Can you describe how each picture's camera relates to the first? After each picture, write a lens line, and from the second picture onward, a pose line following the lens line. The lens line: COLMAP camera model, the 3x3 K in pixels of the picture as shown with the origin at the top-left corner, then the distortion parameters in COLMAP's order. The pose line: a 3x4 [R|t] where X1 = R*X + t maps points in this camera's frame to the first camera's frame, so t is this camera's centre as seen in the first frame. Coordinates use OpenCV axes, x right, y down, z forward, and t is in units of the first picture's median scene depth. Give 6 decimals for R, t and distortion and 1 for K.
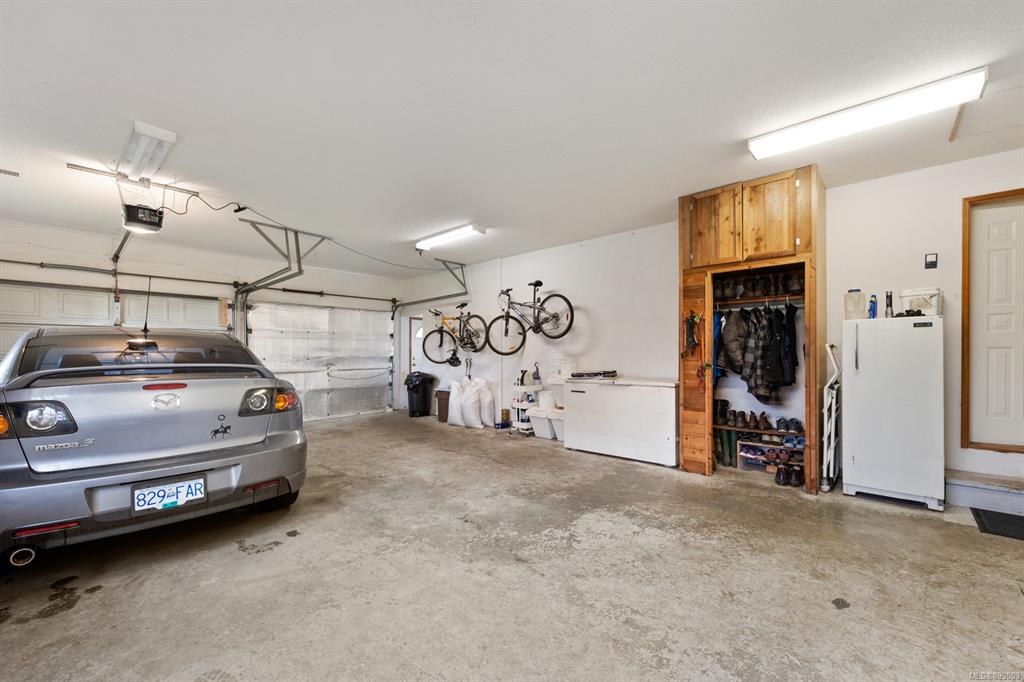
lens RADIAL K [[418.4, 0, 516.5], [0, 418.4, 354.9], [0, 0, 1]] dist [-0.004236, 0.001796]
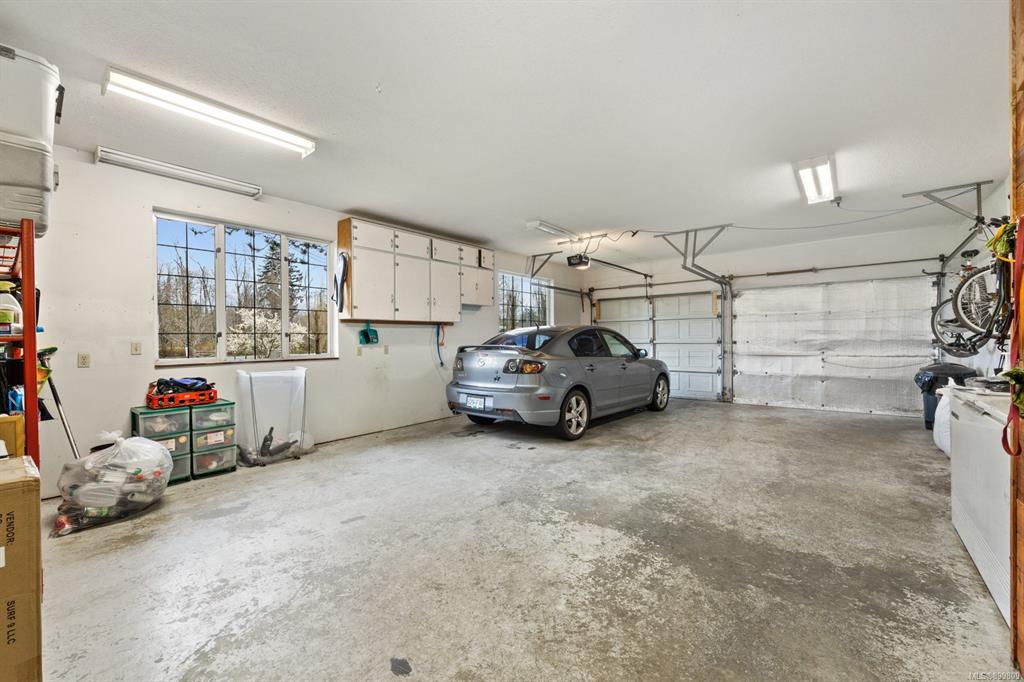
lens RADIAL K [[418.4, 0, 512.9], [0, 418.4, 342.8], [0, 0, 1]] dist [-0.004236, 0.001796]
pose [[0.052787, 0.011645, -0.998538, 0.869947], [0.006650, 0.999906, 0.012013, -0.009565], [0.998584, -0.007274, 0.052705, 0.654297]]
